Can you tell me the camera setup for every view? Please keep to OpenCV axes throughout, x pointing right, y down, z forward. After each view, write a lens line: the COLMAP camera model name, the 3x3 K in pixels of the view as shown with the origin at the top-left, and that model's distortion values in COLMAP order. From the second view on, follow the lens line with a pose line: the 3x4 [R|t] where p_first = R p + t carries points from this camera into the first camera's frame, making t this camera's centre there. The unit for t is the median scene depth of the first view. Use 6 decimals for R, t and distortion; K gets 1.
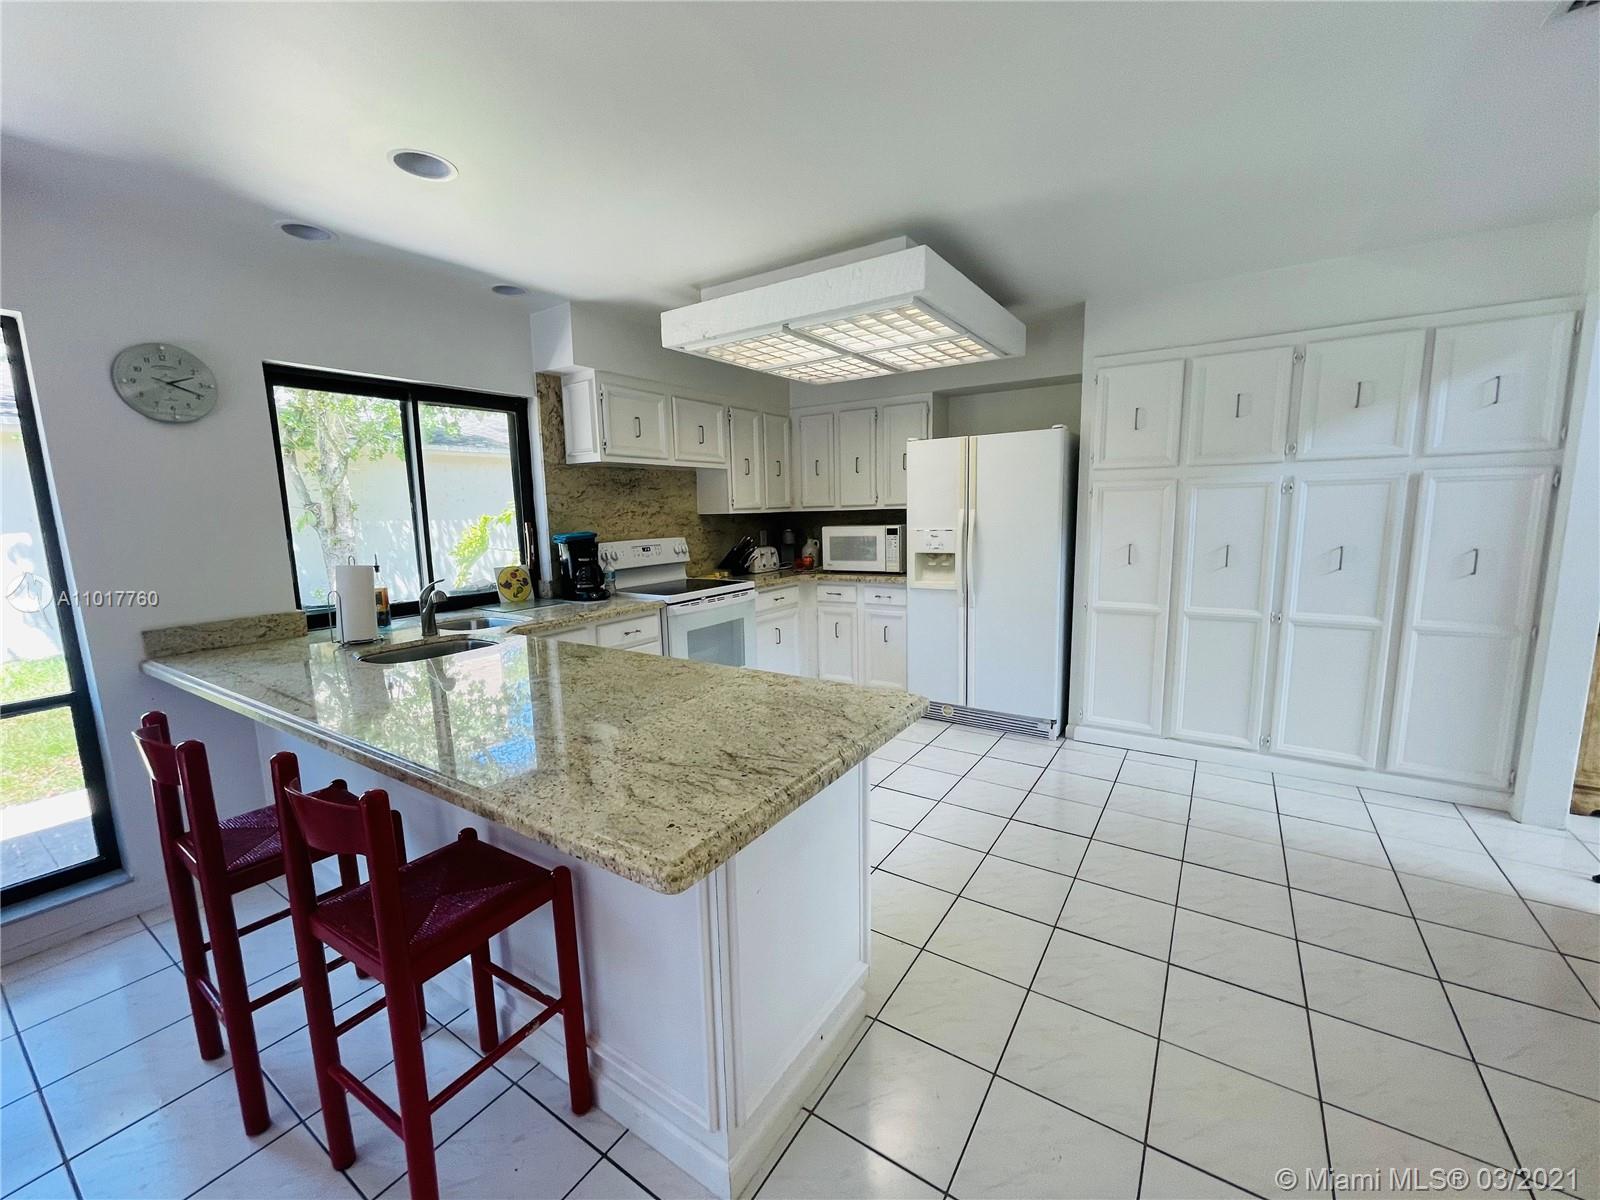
lens RADIAL K [[646.8, 0, 801.9], [0, 646.8, 602.7], [0, 0, 1]] dist [0.001717, 0.000464]
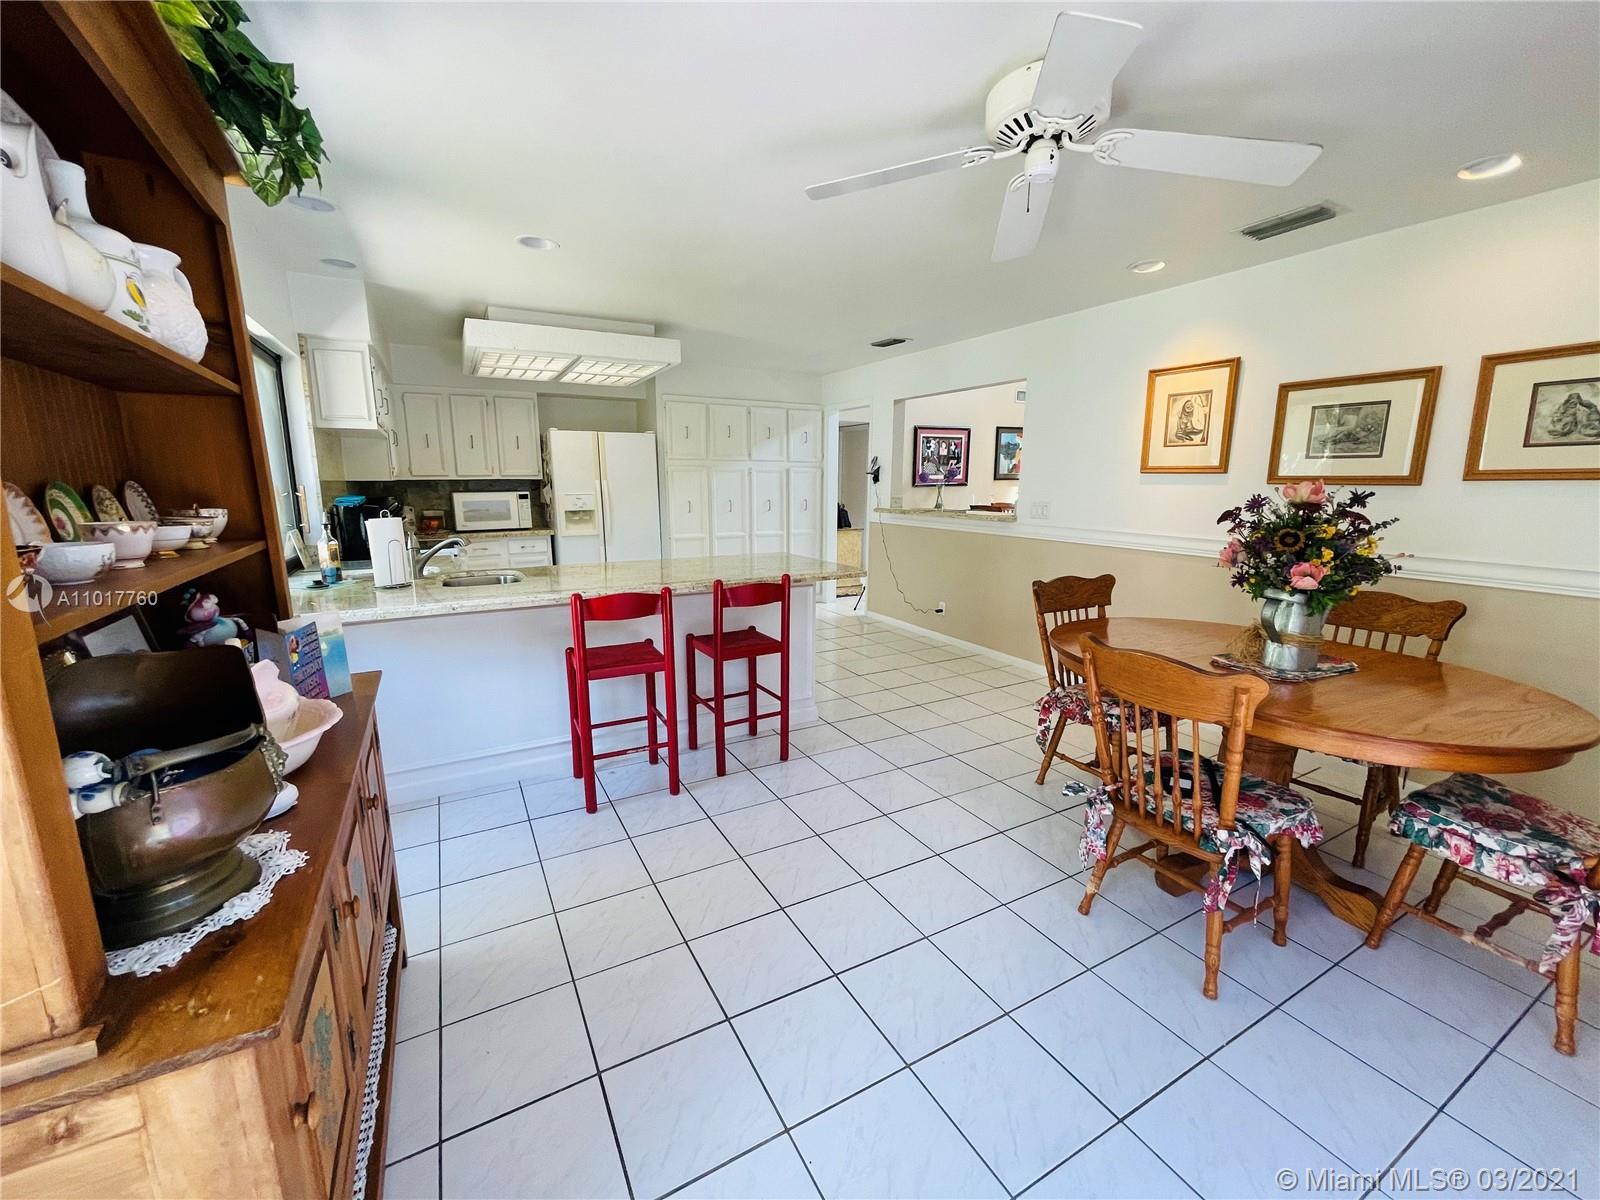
lens RADIAL K [[646.8, 0, 796.9], [0, 646.8, 603.8], [0, 0, 1]] dist [0.001717, 0.000464]
pose [[0.465869, -0.156314, 0.870937, -1.001206], [0.111441, 0.986800, 0.117498, 0.015016], [-0.877808, 0.042319, 0.477140, -0.127214]]
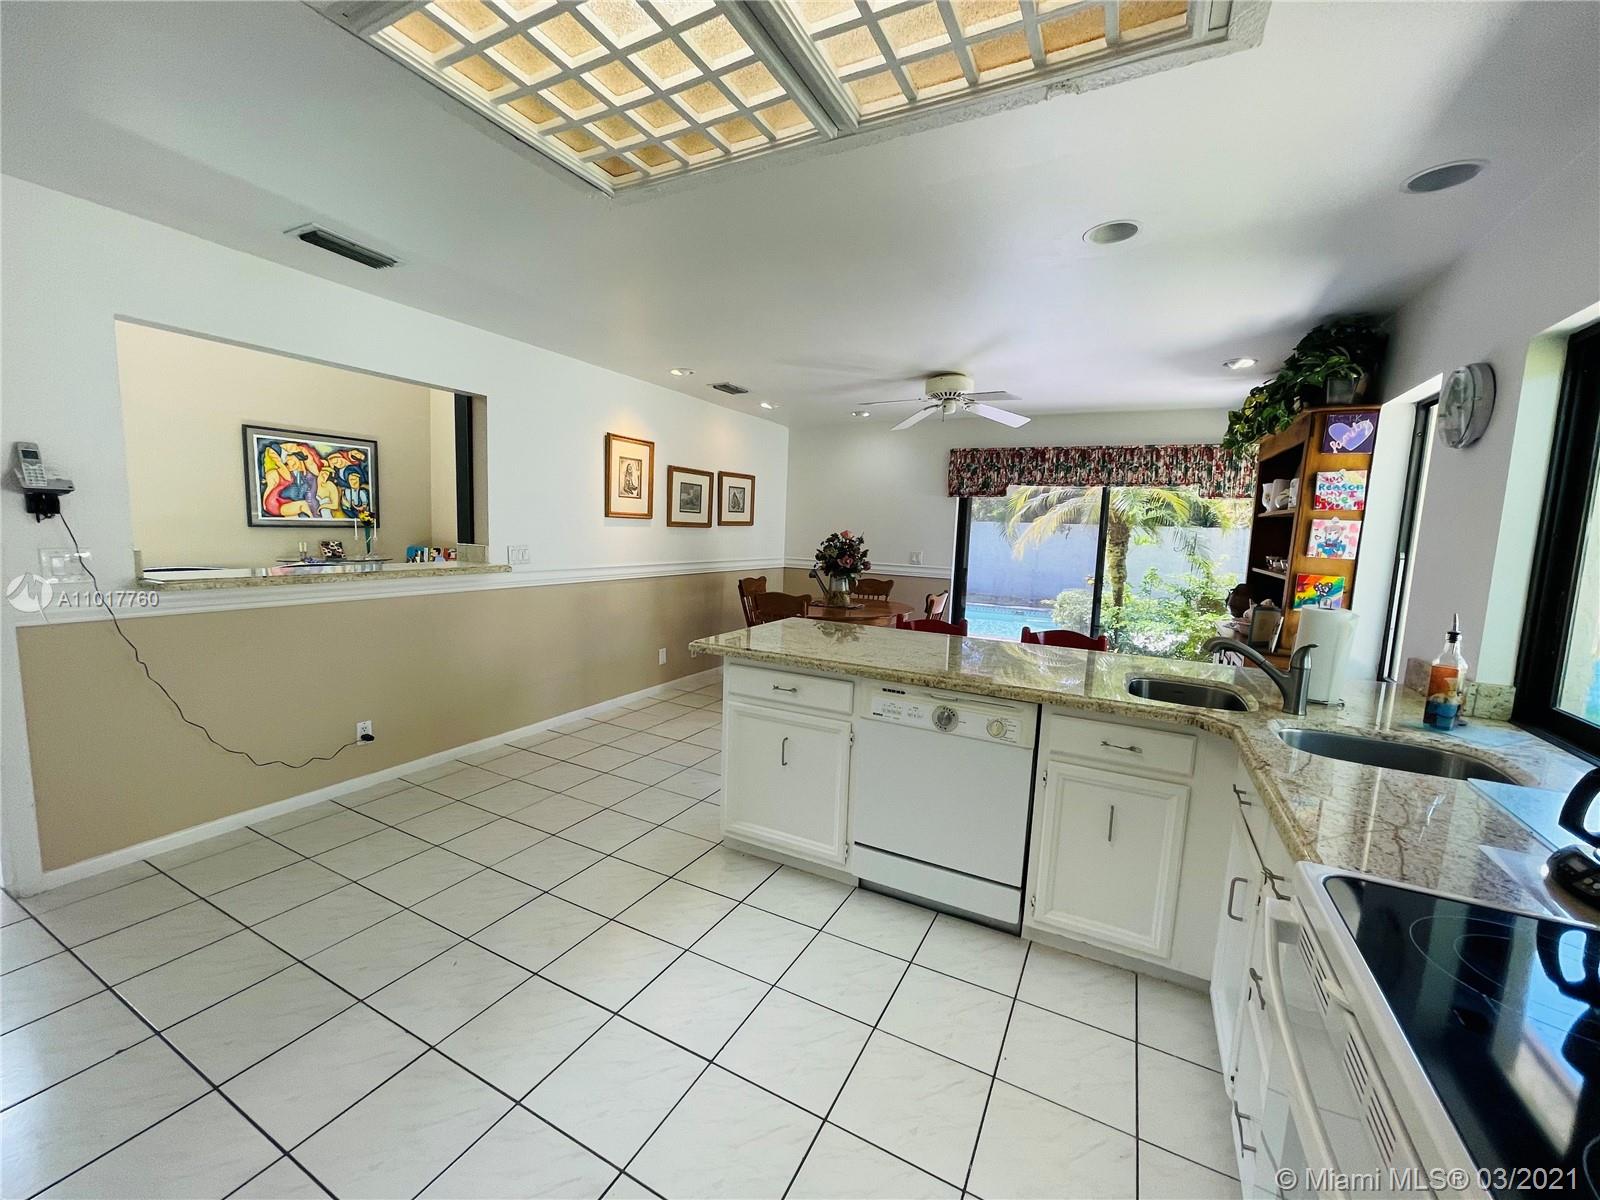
lens RADIAL K [[646.8, 0, 793.7], [0, 646.8, 600.0], [0, 0, 1]] dist [0.001717, 0.000464]
pose [[-0.995283, -0.007532, -0.096720, 0.047047], [-0.031158, 0.968979, 0.245171, -0.186487], [0.091873, 0.247029, -0.964643, 1.262934]]
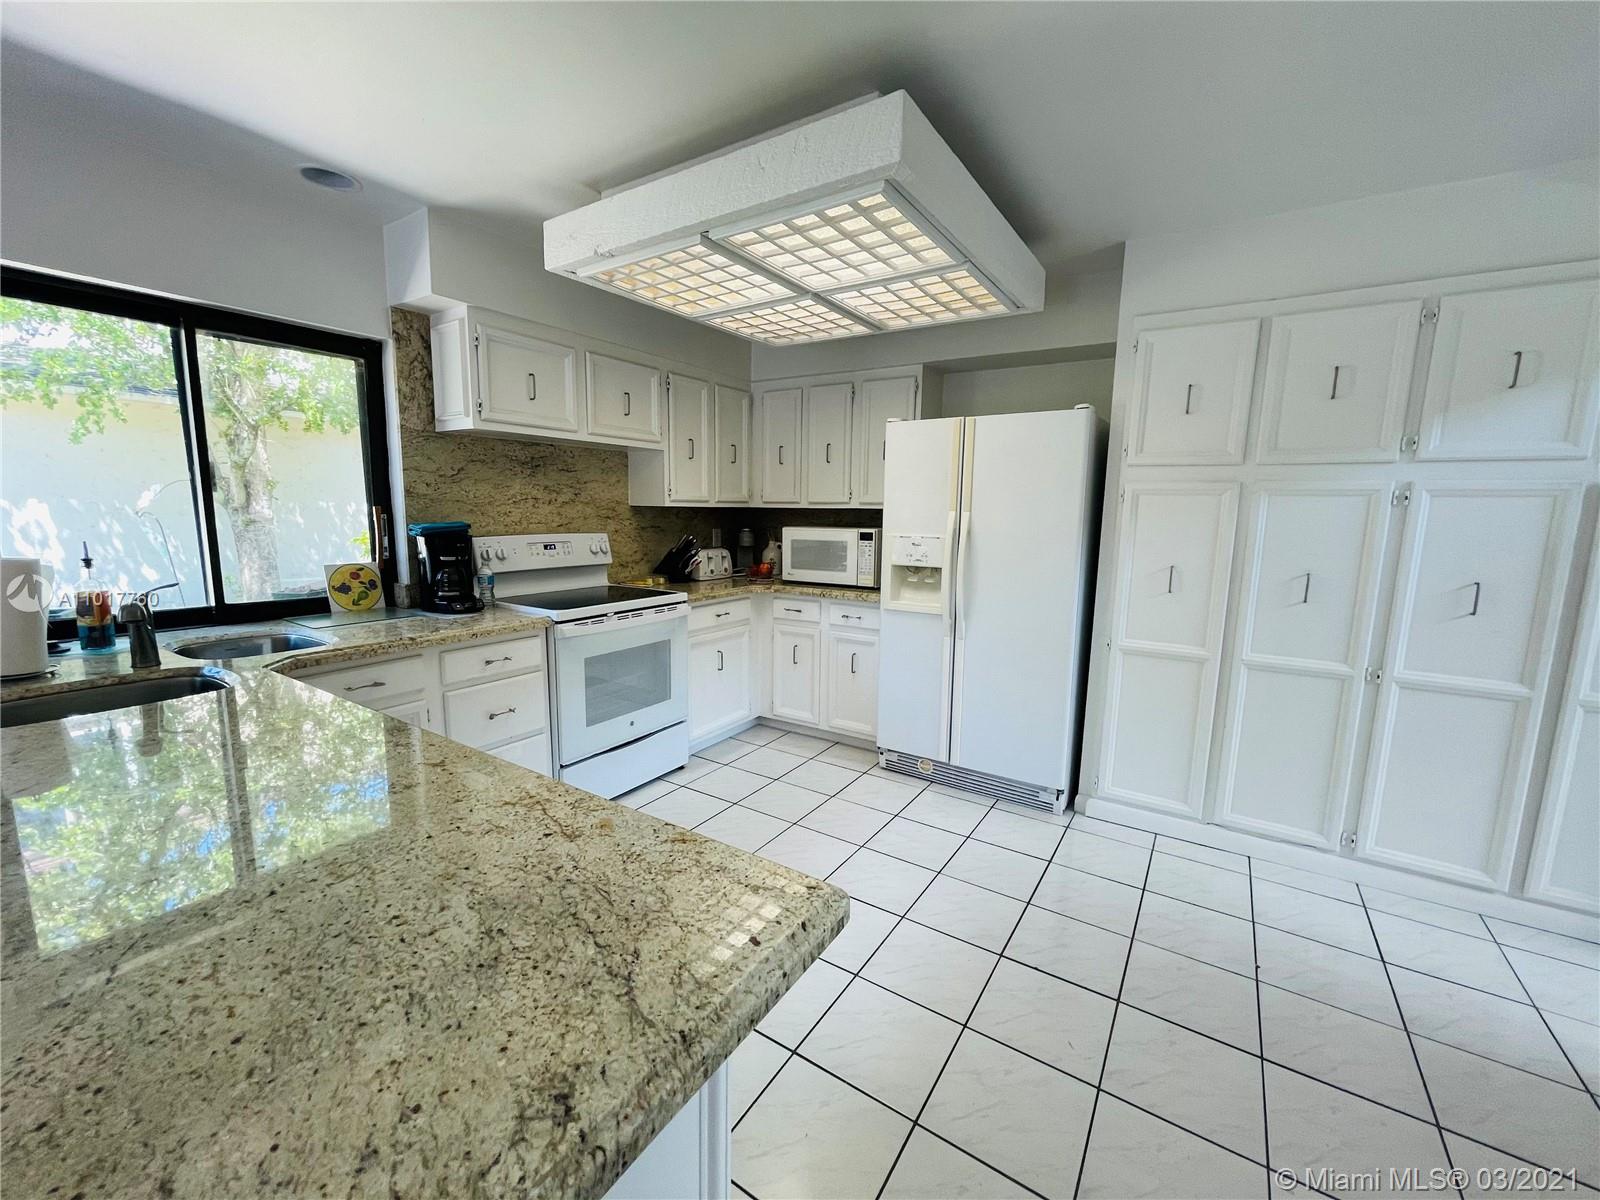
lens RADIAL K [[646.8, 0, 801.0], [0, 646.8, 606.8], [0, 0, 1]] dist [0.001717, 0.000464]
pose [[0.999262, 0.037796, 0.006892, 0.072811], [-0.037845, 0.999258, 0.007147, -0.032660], [-0.006617, -0.007403, 0.999951, 0.253357]]
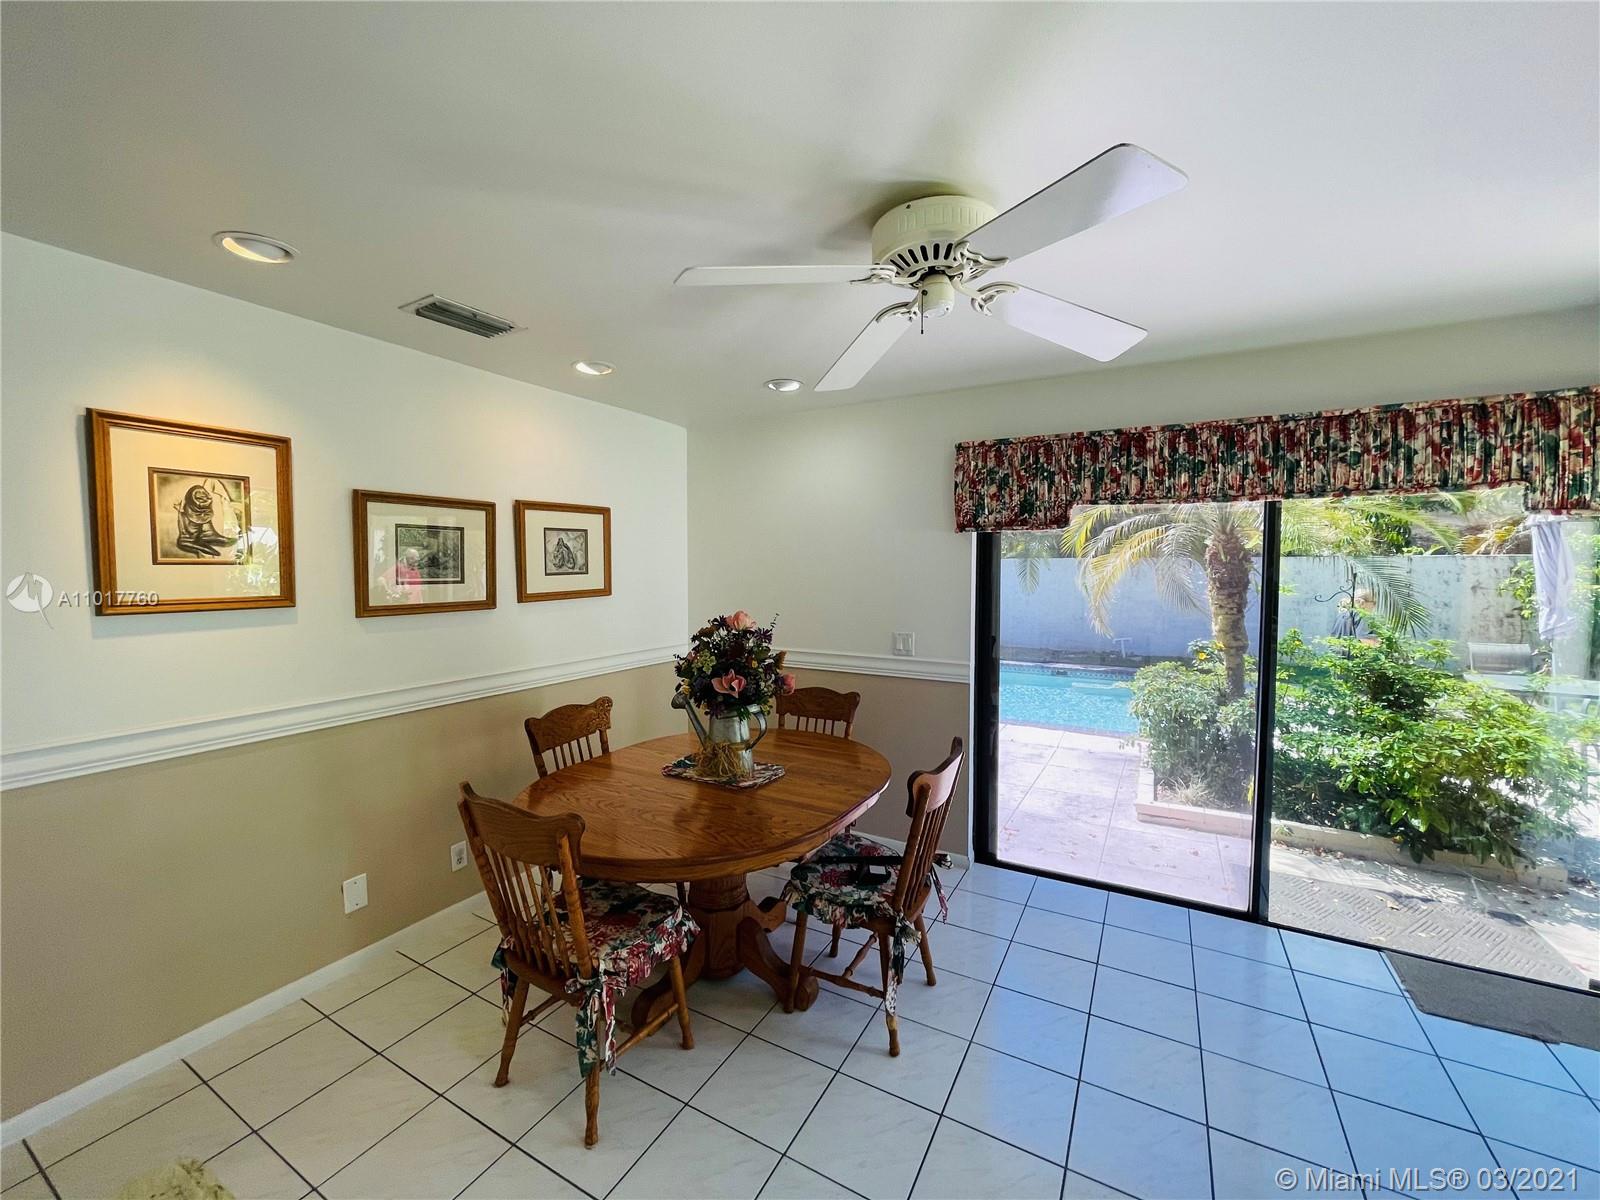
lens RADIAL K [[646.8, 0, 792.2], [0, 646.8, 598.4], [0, 0, 1]] dist [0.001717, 0.000464]
pose [[-0.997769, 0.021210, -0.063300, -0.243843], [0.009072, 0.982471, 0.186193, -0.121891], [0.066140, 0.185203, -0.980472, 0.449602]]
